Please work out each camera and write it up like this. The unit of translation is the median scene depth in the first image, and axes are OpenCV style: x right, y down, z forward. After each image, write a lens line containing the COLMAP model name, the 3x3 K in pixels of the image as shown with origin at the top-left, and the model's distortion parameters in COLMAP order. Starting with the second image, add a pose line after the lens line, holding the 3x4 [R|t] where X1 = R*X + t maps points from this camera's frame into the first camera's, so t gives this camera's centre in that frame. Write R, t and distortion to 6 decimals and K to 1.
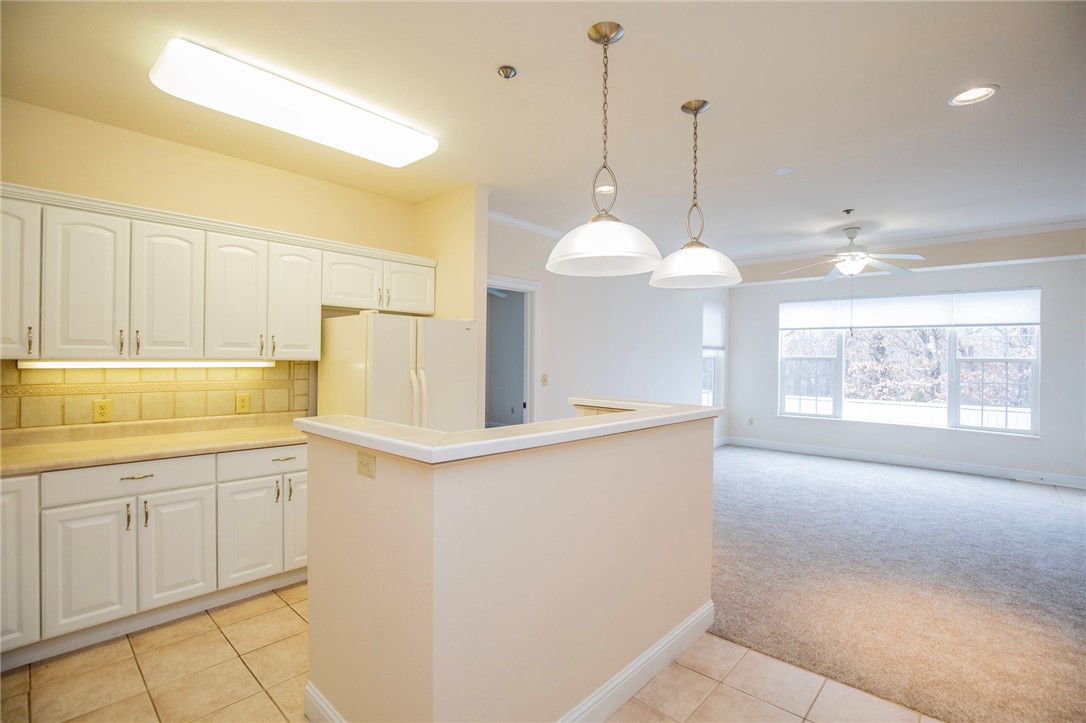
lens RADIAL K [[504.4, 0, 549.4], [0, 504.4, 364.9], [0, 0, 1]] dist [-0.029514, 0.002794]
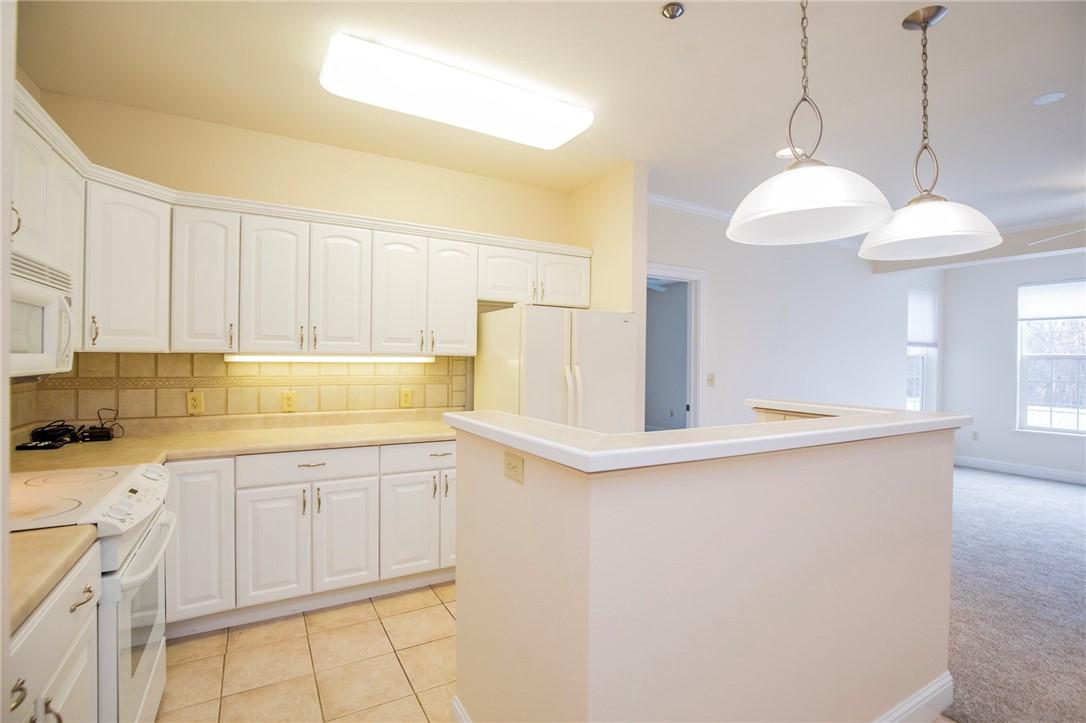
lens RADIAL K [[504.4, 0, 543.5], [0, 504.4, 359.1], [0, 0, 1]] dist [-0.029514, 0.002794]
pose [[0.950886, -0.002852, -0.309528, -0.029061], [-0.002609, 0.999848, -0.017227, 0.016746], [0.309531, 0.017189, 0.950734, 0.117319]]
